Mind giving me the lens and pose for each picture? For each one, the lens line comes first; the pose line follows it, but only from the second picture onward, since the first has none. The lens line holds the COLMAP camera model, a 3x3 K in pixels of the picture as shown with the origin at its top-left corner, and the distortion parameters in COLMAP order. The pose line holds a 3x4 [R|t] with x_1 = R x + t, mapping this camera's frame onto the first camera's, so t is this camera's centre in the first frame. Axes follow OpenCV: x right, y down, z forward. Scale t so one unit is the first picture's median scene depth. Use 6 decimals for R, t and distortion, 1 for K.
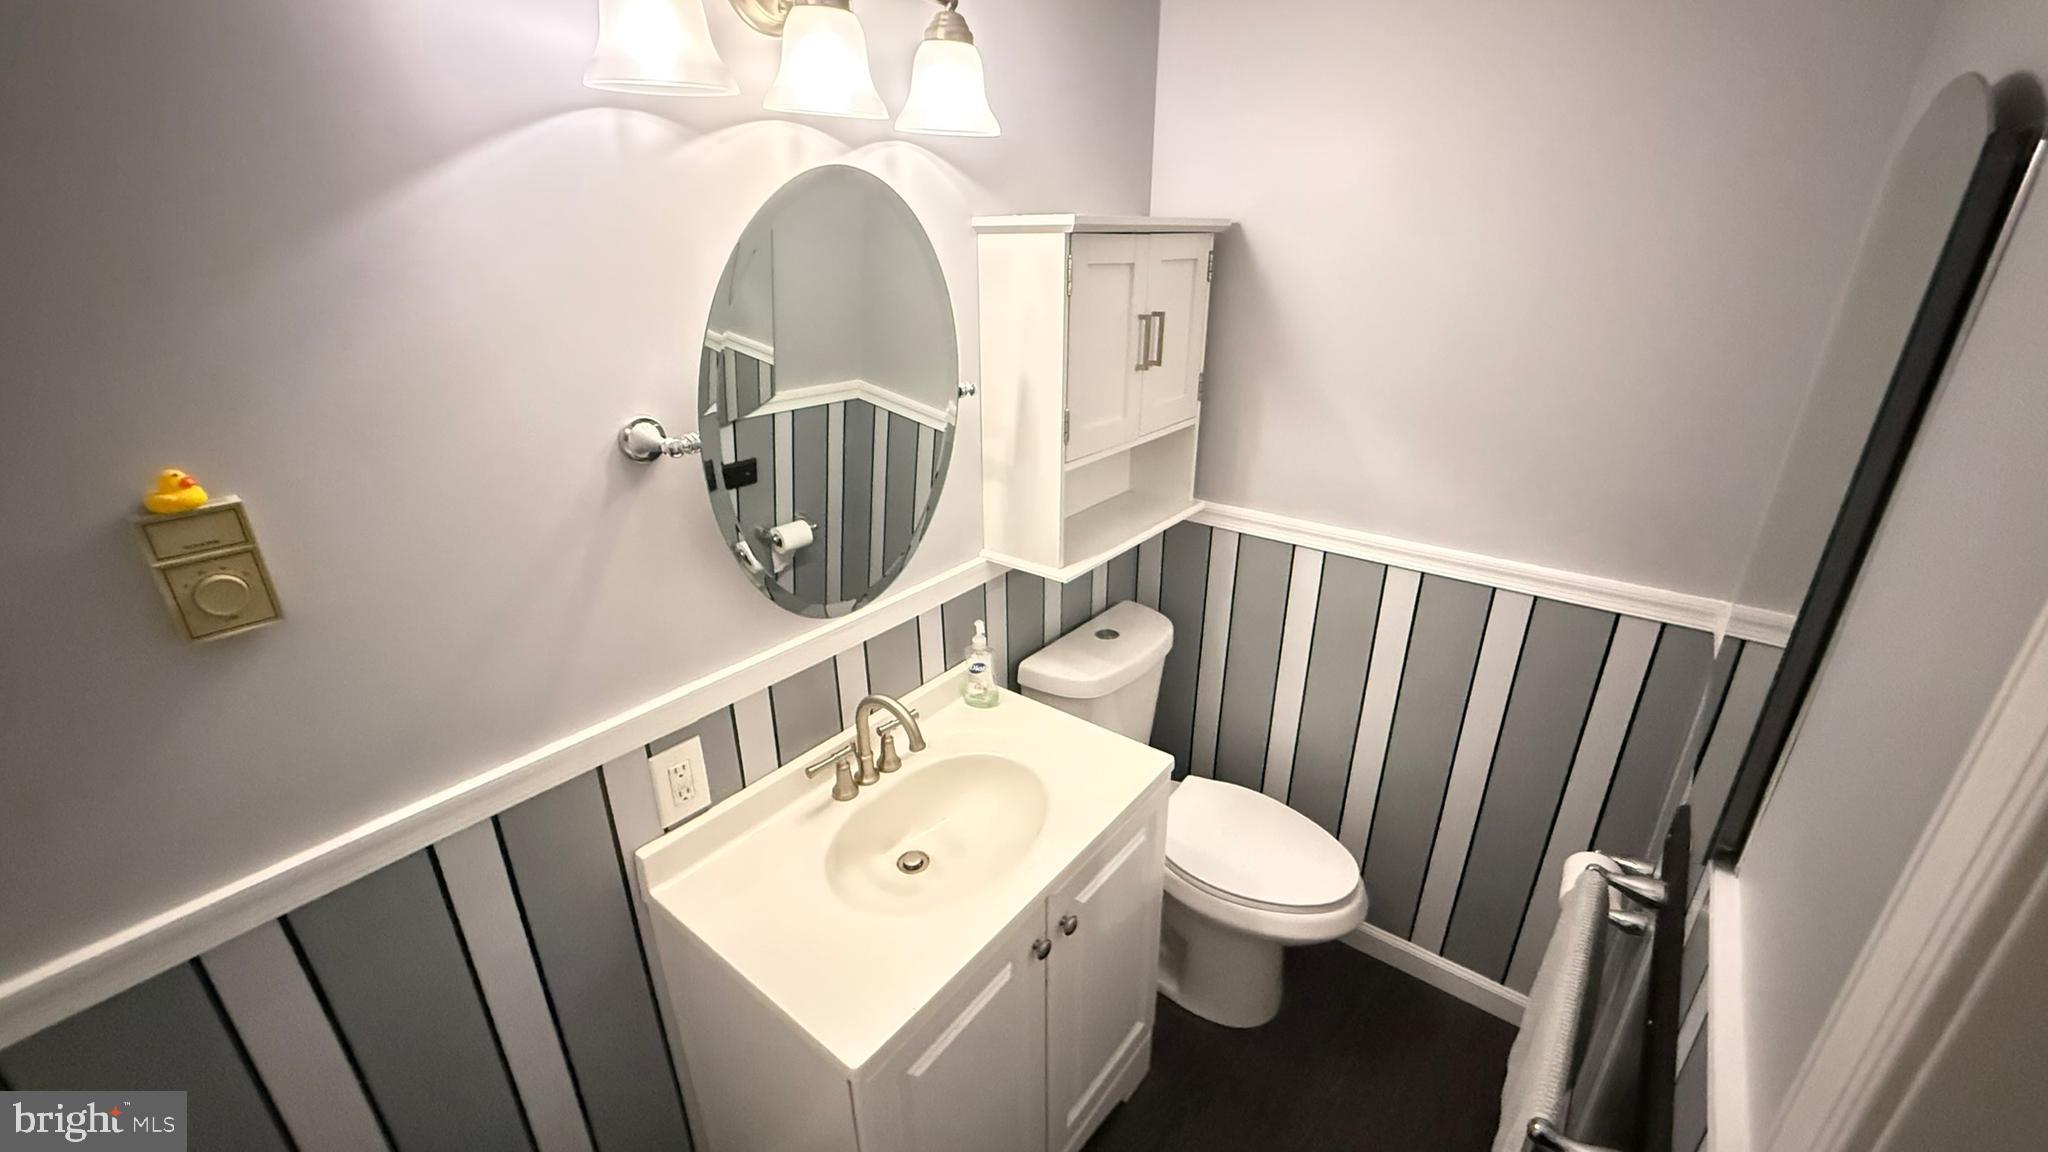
lens RADIAL K [[817.4, 0, 1015.3], [0, 817.4, 574.7], [0, 0, 1]] dist [-0.000612, 0.000450]
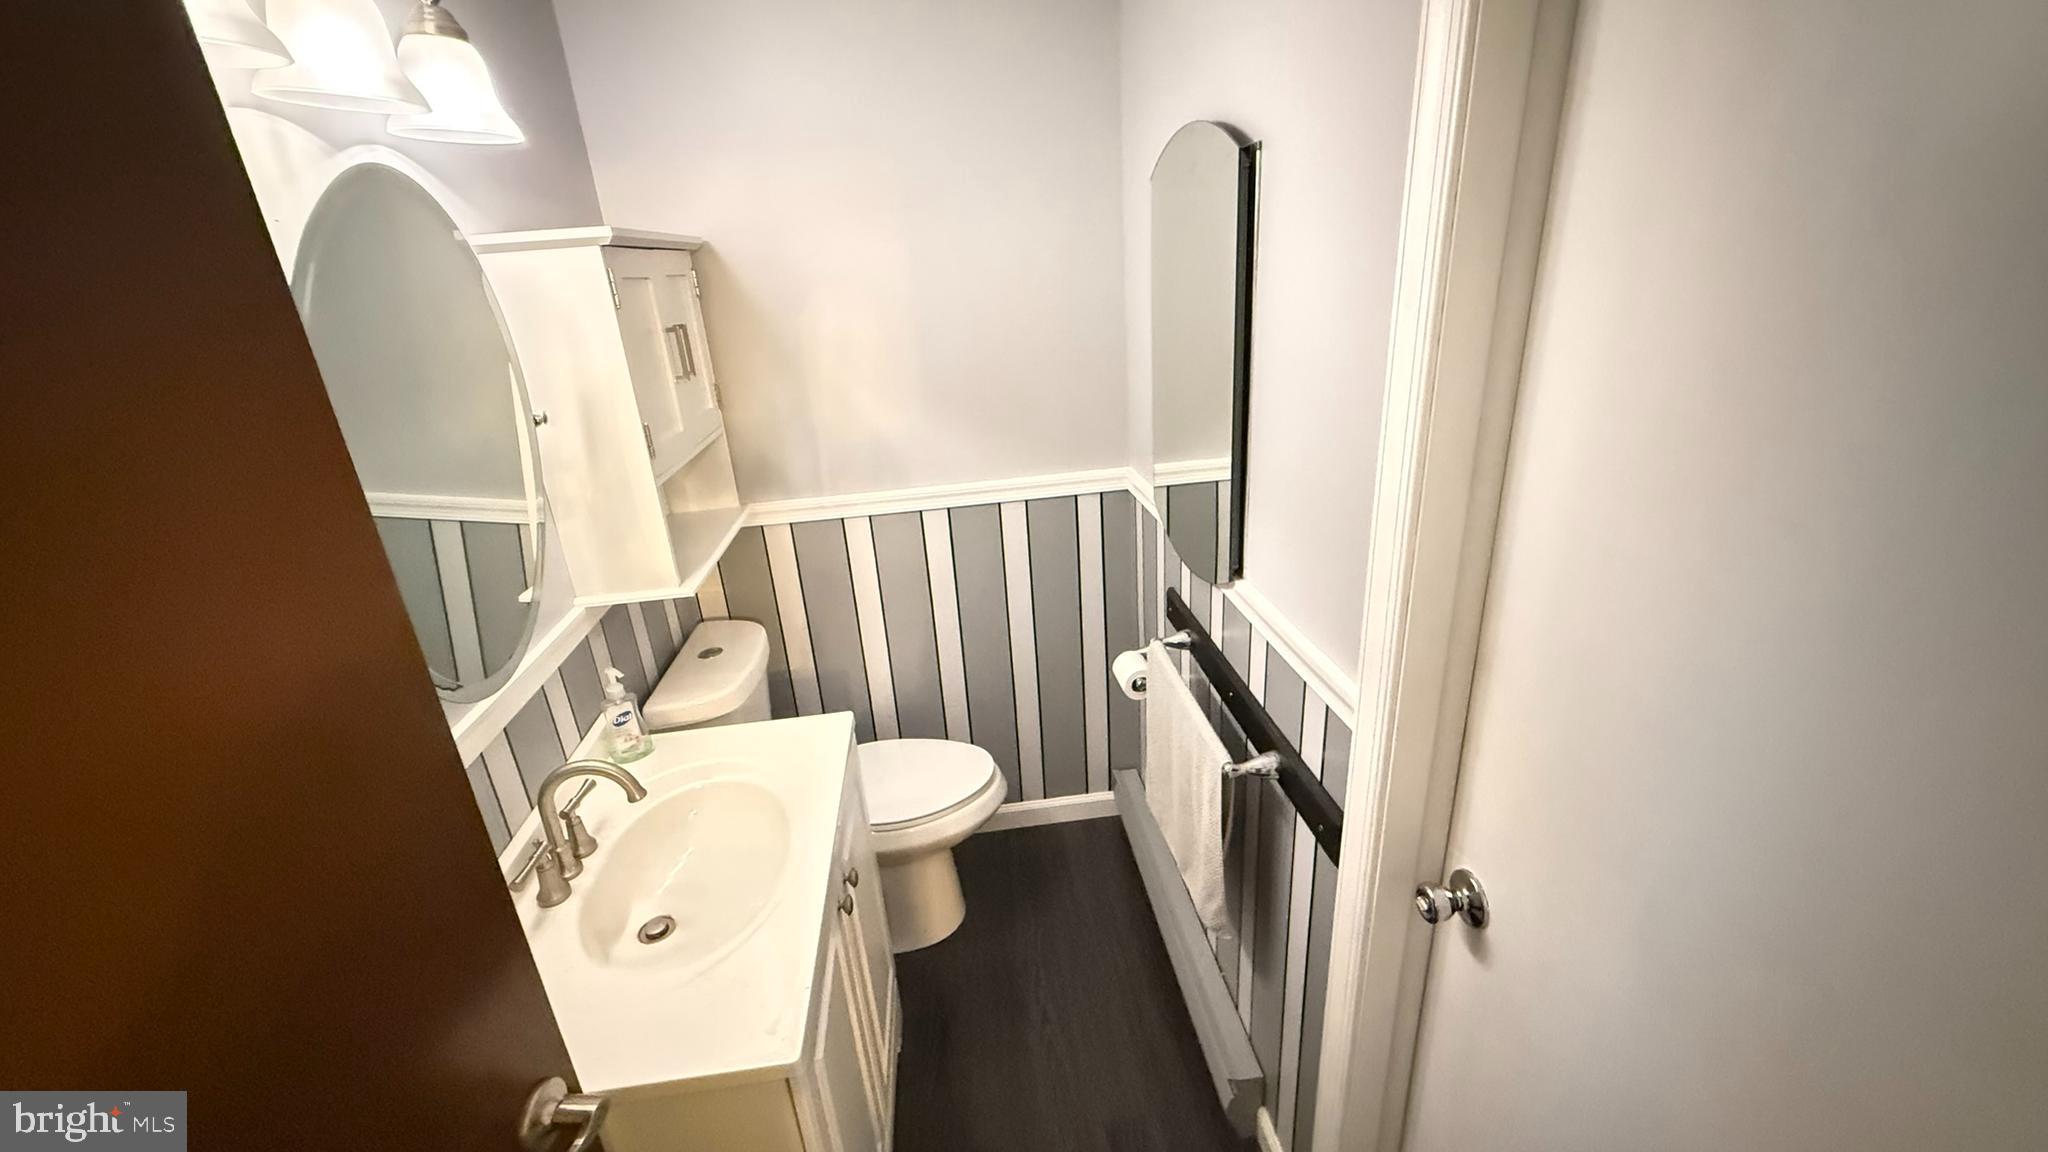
lens RADIAL K [[817.4, 0, 1015.3], [0, 817.4, 574.7], [0, 0, 1]] dist [-0.000612, 0.000450]
pose [[0.717202, -0.297853, 0.630004, -0.256427], [0.328263, 0.941869, 0.071599, 0.040281], [-0.614707, 0.155456, 0.773284, -0.005546]]
